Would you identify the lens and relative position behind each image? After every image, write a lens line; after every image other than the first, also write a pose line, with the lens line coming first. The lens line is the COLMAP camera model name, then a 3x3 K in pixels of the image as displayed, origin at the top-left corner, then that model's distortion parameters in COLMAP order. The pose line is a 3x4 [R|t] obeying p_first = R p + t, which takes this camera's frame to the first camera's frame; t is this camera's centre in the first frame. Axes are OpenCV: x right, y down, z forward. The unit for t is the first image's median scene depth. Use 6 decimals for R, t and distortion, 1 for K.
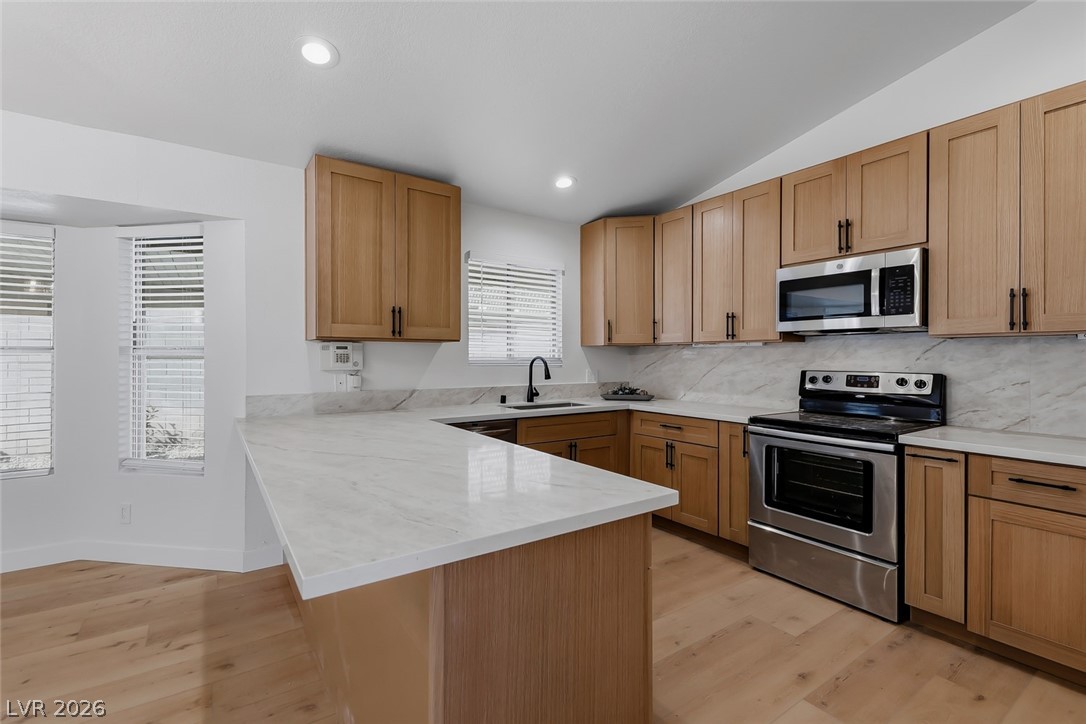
lens RADIAL K [[488.9, 0, 542.3], [0, 488.9, 364.6], [0, 0, 1]] dist [-0.000045, -0.000361]
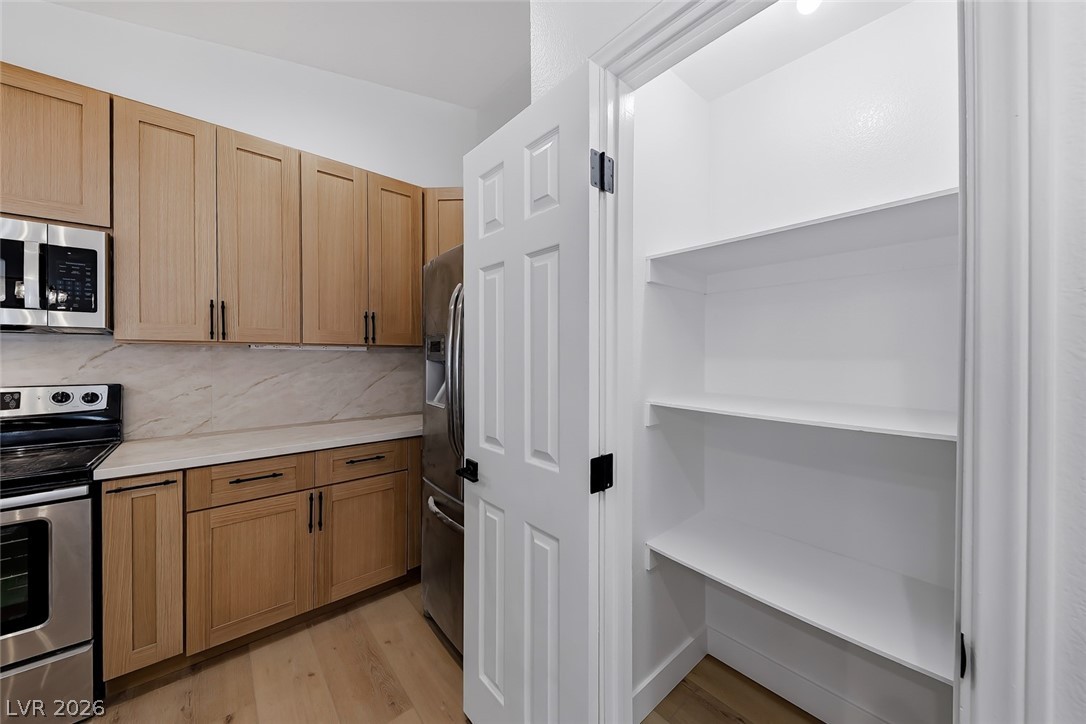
lens RADIAL K [[377.8, 0, 542.7], [0, 377.8, 356.7], [0, 0, 1]] dist [0.015151, -0.007004]
pose [[-0.104846, -0.003914, 0.994481, 0.063299], [0.012482, 0.999908, 0.005252, -0.025655], [-0.994410, 0.012964, -0.104787, 0.341220]]
